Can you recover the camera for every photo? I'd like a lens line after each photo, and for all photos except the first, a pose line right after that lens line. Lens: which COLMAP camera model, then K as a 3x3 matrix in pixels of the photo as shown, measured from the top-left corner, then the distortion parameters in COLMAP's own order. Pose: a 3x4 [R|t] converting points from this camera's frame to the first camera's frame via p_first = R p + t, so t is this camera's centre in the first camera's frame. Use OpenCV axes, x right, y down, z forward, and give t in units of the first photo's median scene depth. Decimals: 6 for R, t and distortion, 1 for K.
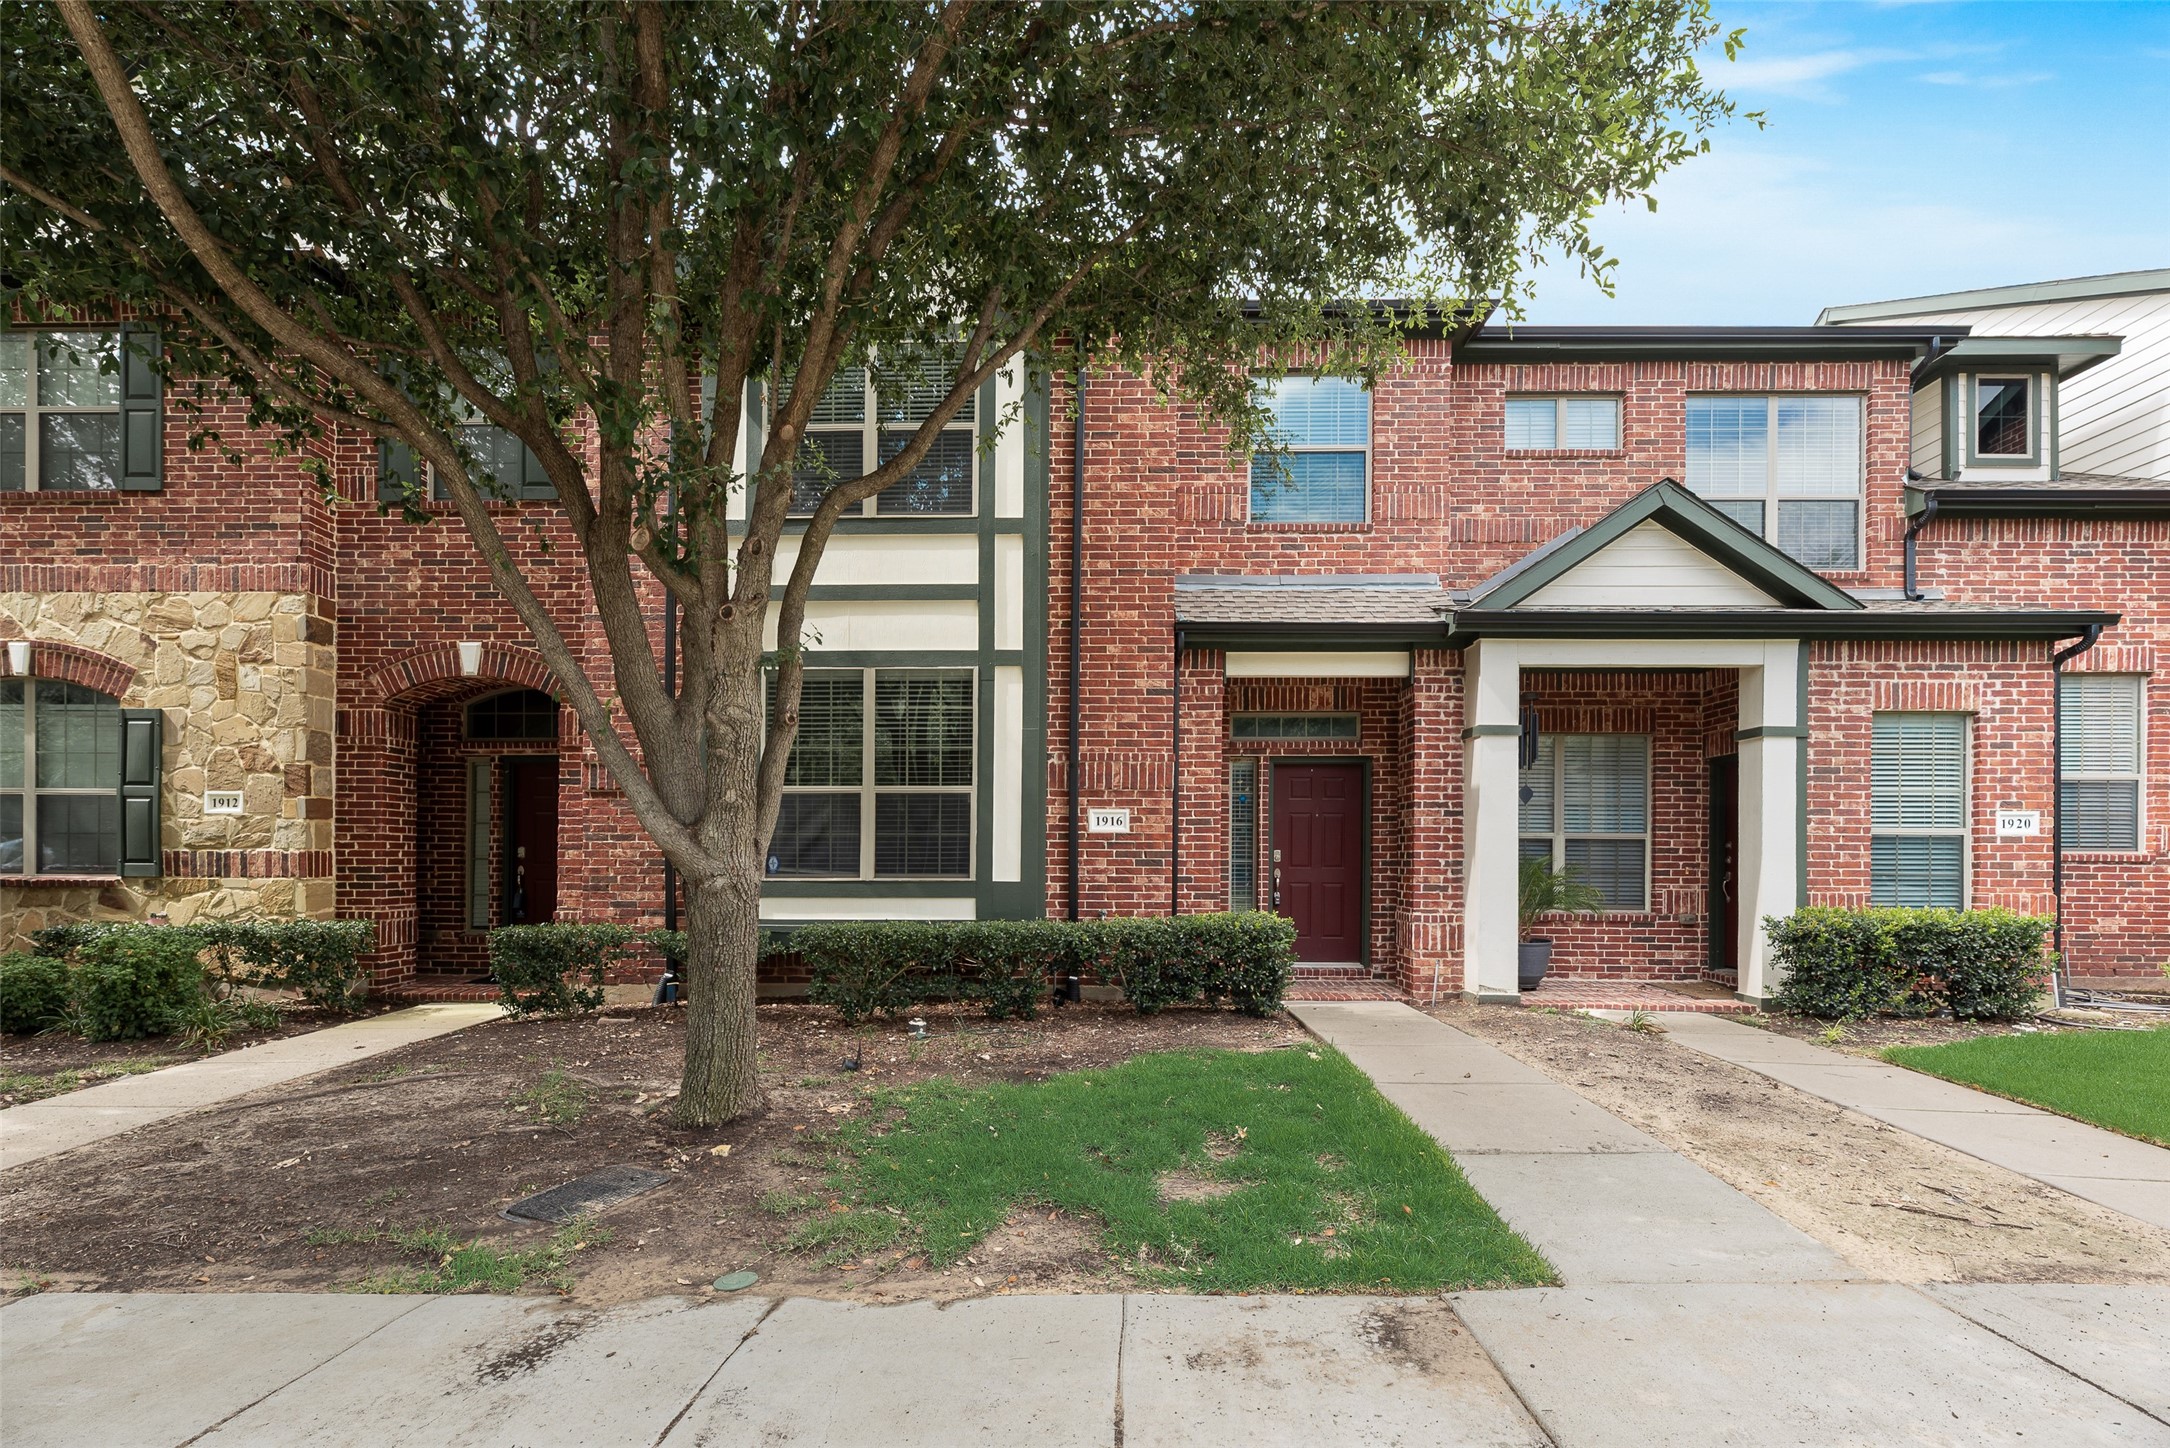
lens RADIAL K [[876.4, 0, 1088.3], [0, 876.4, 733.0], [0, 0, 1]] dist [-0.000247, 0.000051]
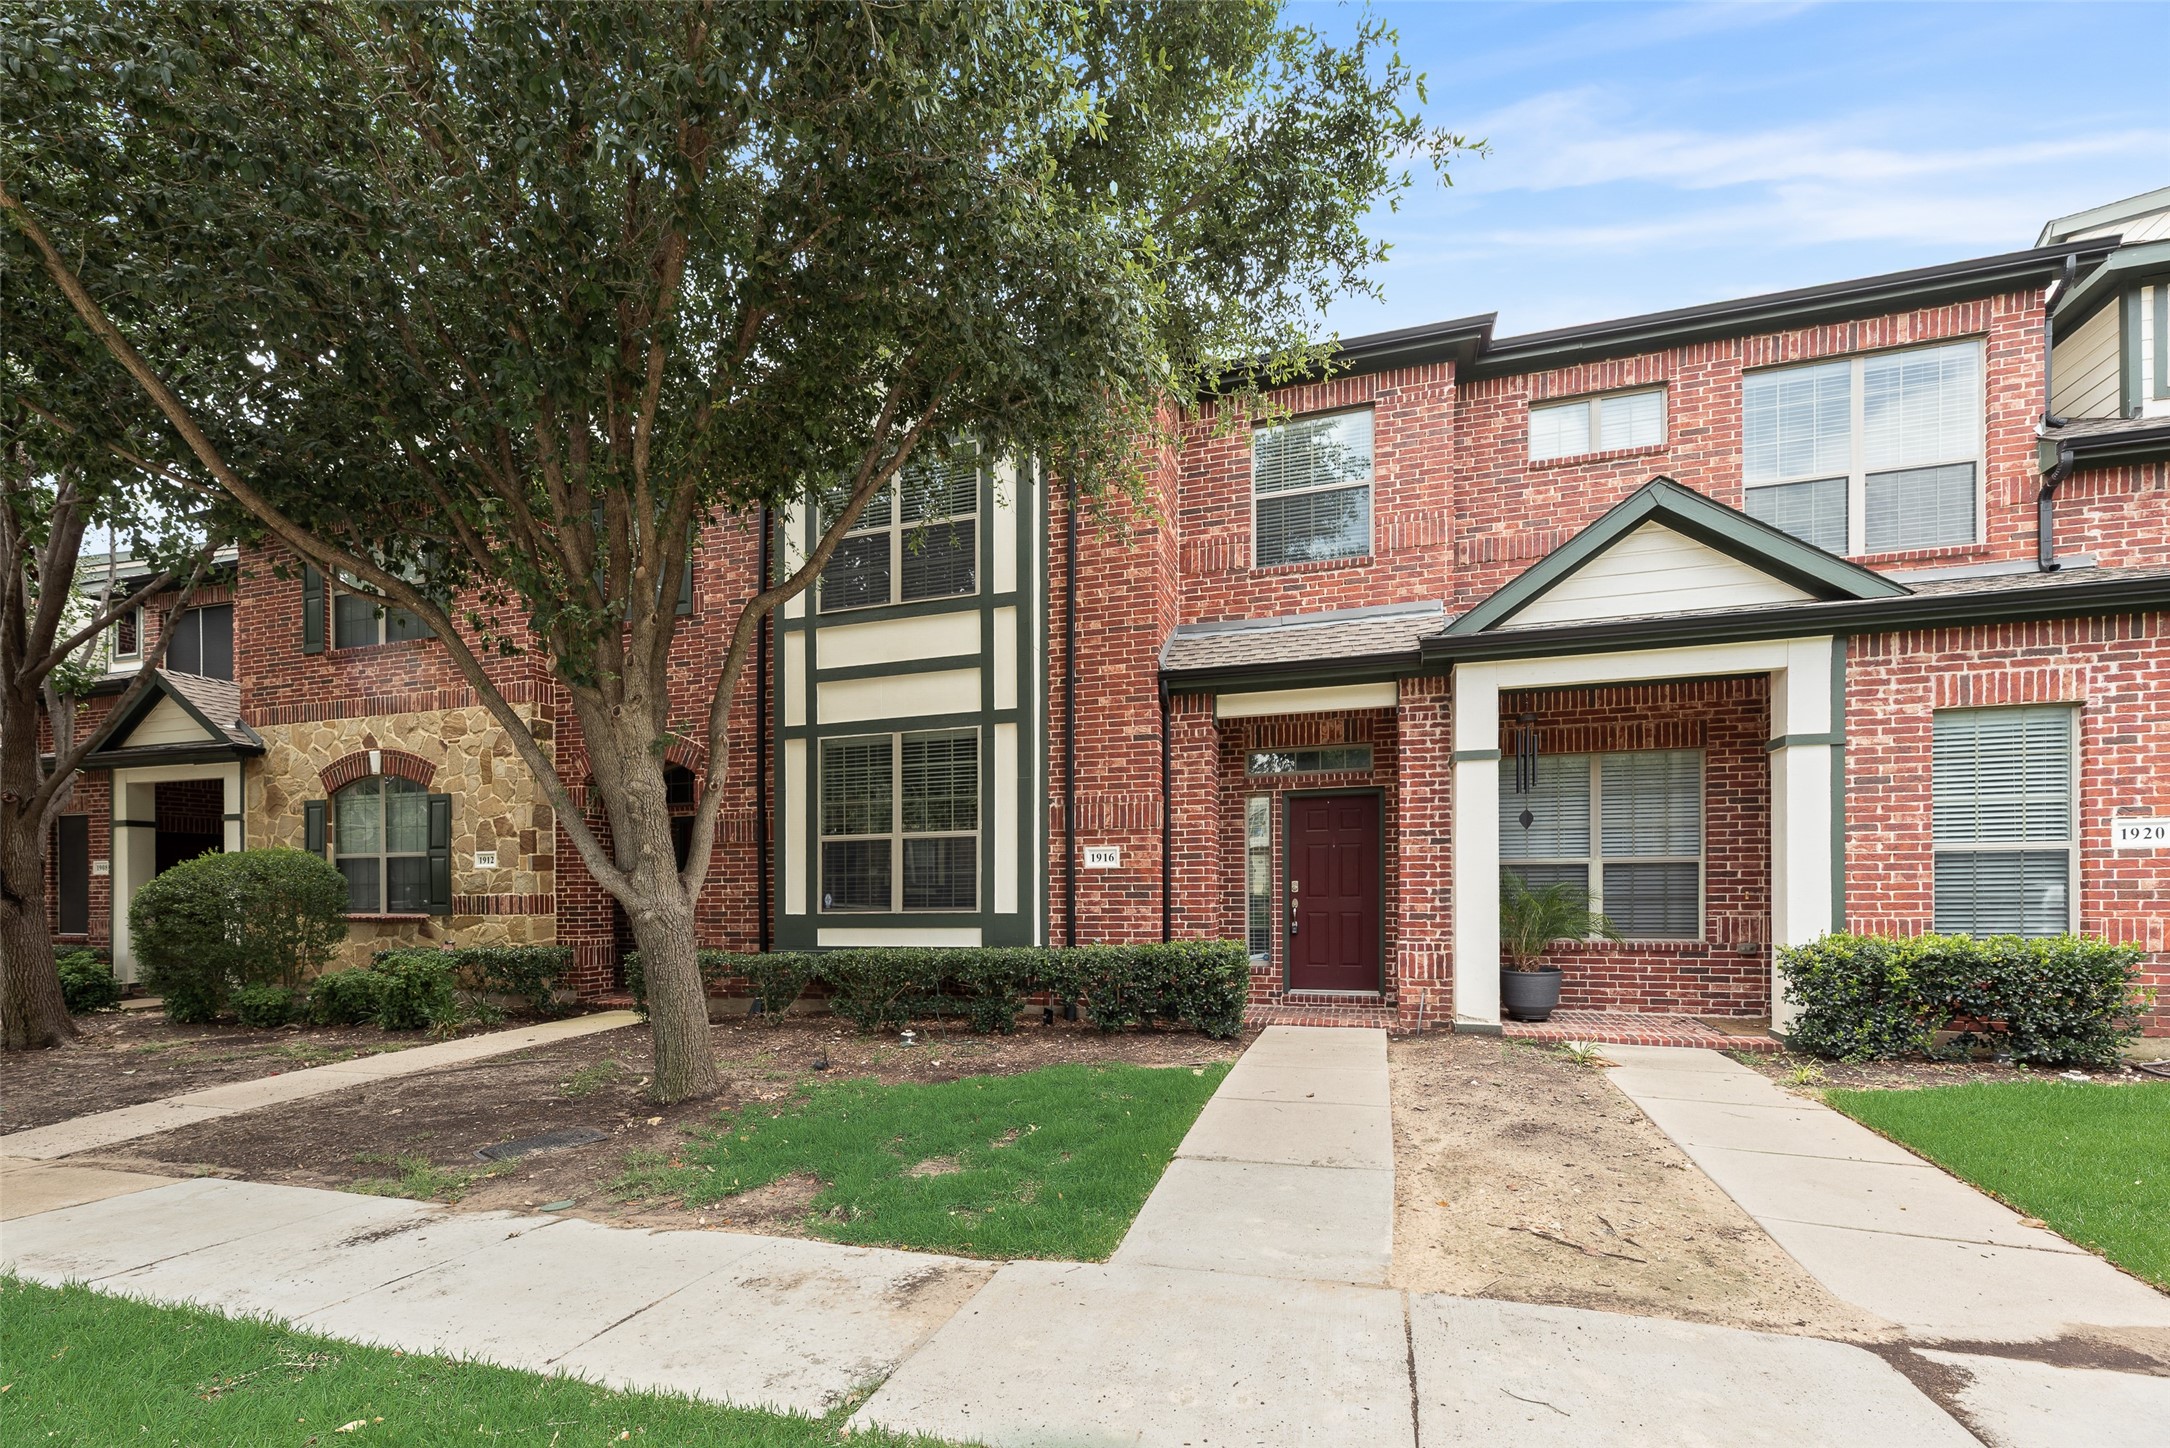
lens RADIAL K [[834.5, 0, 1086.2], [0, 834.5, 766.9], [0, 0, 1]] dist [-0.000330, 0.000183]
pose [[0.965216, -0.052928, -0.256040, 0.273079], [0.051133, 0.998598, -0.013666, 0.000146], [0.256404, 0.000099, 0.966570, -0.017777]]
